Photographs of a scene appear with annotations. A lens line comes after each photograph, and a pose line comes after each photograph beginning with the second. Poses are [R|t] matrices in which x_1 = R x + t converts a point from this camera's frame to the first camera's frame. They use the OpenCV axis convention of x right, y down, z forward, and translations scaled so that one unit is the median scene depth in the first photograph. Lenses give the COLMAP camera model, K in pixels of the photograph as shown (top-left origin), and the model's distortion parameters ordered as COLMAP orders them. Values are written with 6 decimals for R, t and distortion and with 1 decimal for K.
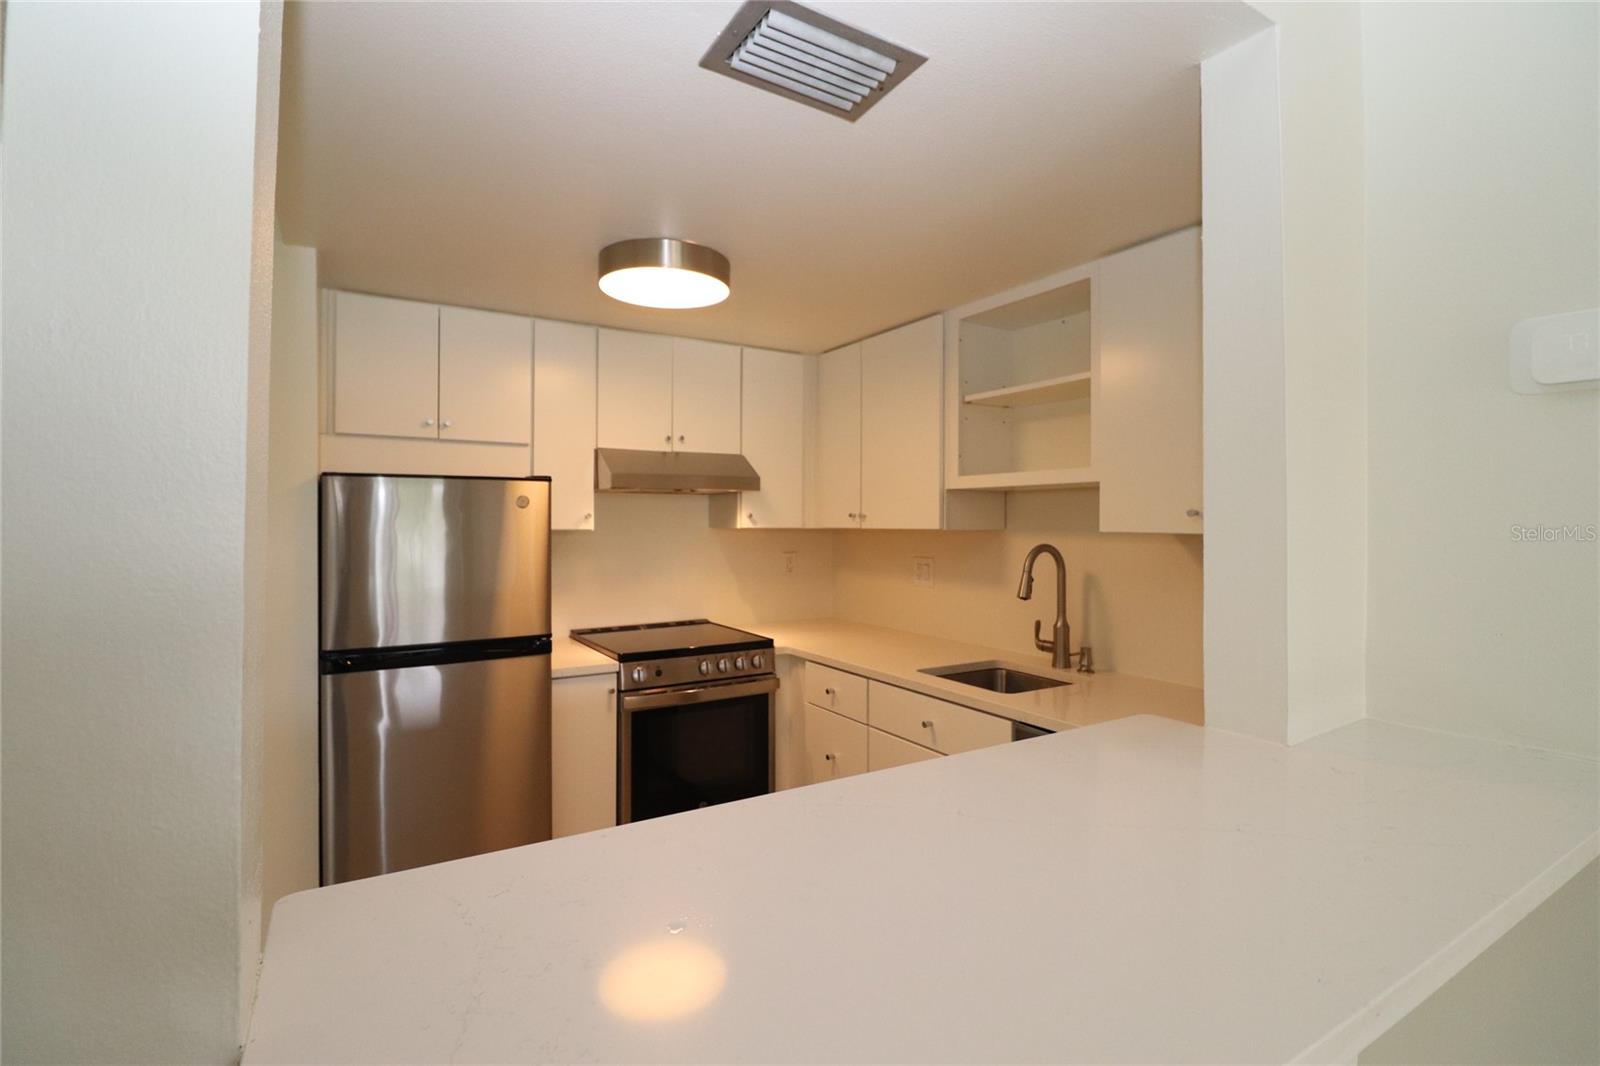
lens RADIAL K [[750.5, 0, 801.6], [0, 750.5, 526.1], [0, 0, 1]] dist [-0.003371, -0.003311]
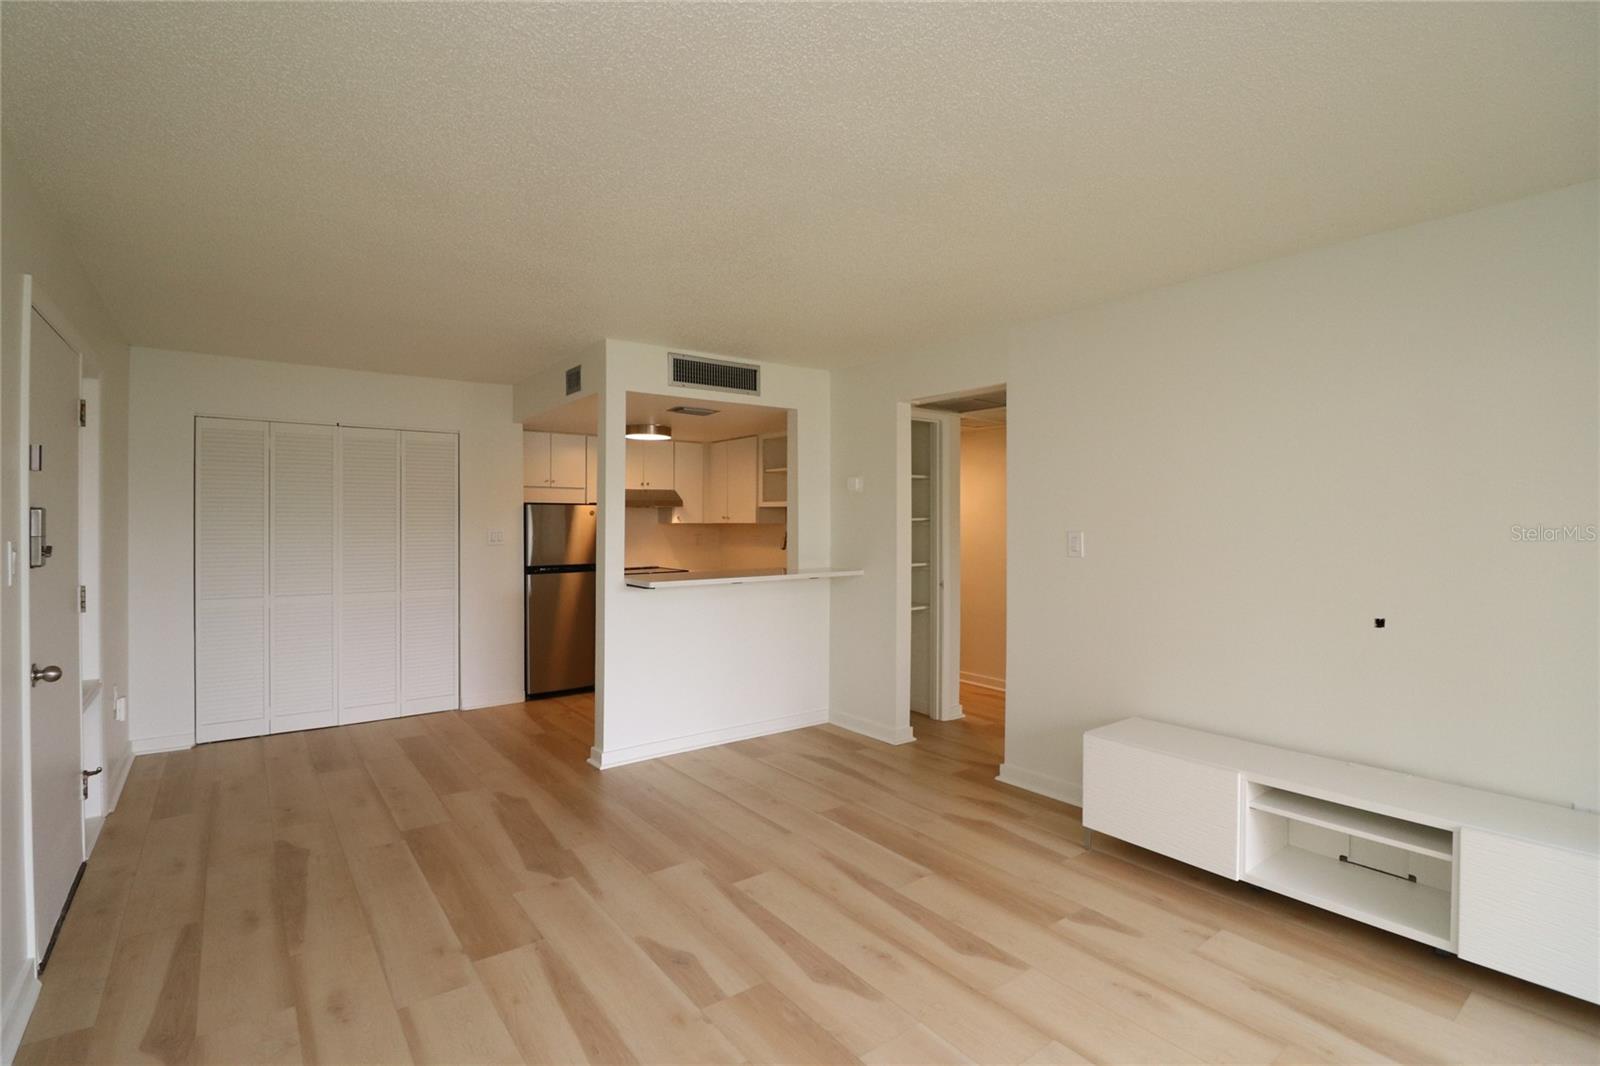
lens RADIAL K [[750.5, 0, 799.9], [0, 750.5, 535.8], [0, 0, 1]] dist [-0.003371, -0.003311]
pose [[0.995060, -0.004295, 0.099184, 0.072755], [0.003094, 0.999920, 0.012263, 0.014210], [-0.099229, -0.011896, 0.994994, -1.314225]]
